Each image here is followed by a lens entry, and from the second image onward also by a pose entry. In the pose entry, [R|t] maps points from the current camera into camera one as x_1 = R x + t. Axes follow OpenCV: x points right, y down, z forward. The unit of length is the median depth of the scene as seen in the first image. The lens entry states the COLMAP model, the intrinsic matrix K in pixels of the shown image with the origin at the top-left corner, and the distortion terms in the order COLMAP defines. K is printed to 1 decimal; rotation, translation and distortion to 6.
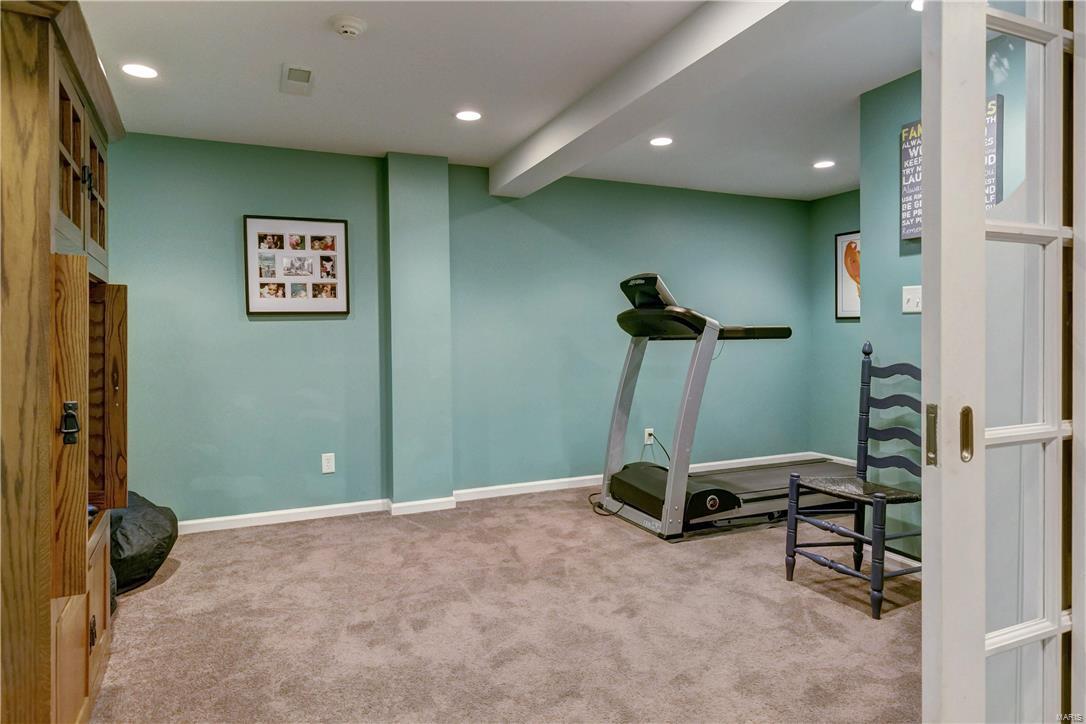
lens RADIAL K [[652.6, 0, 555.9], [0, 652.6, 346.6], [0, 0, 1]] dist [0.001898, 0.000550]
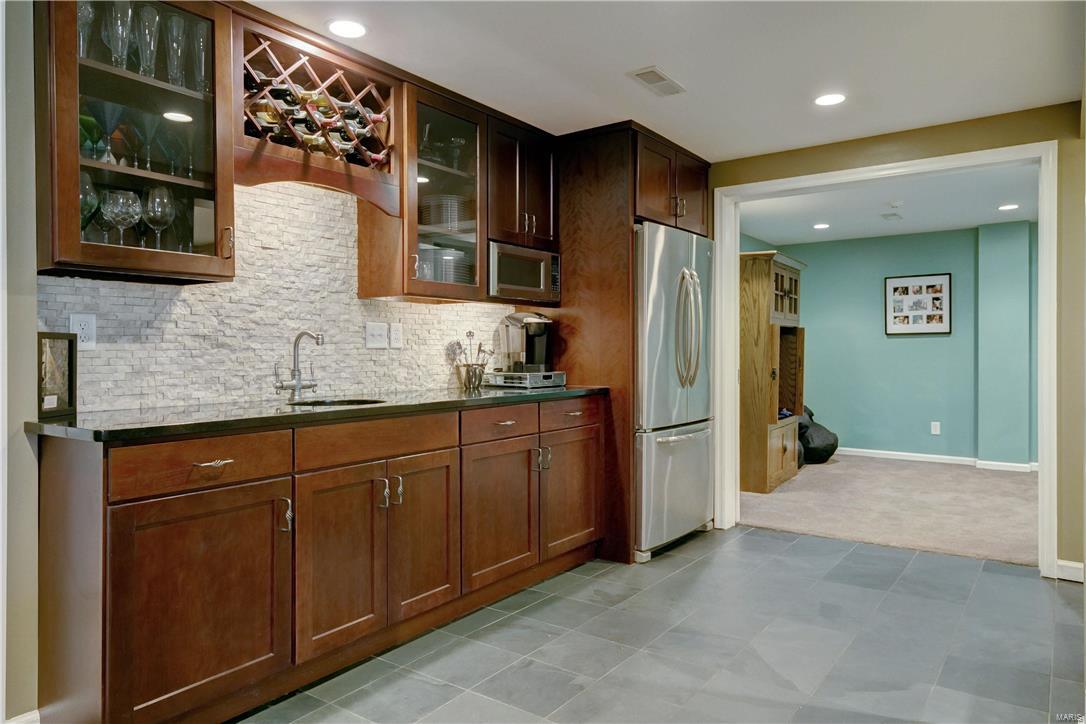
lens RADIAL K [[735.8, 0, 543.6], [0, 735.8, 359.9], [0, 0, 1]] dist [0.025874, -0.003932]
pose [[0.504166, 0.024336, -0.863264, 0.728387], [-0.018961, 0.999674, 0.017108, 0.000740], [0.863399, 0.007744, 0.504463, -0.732130]]
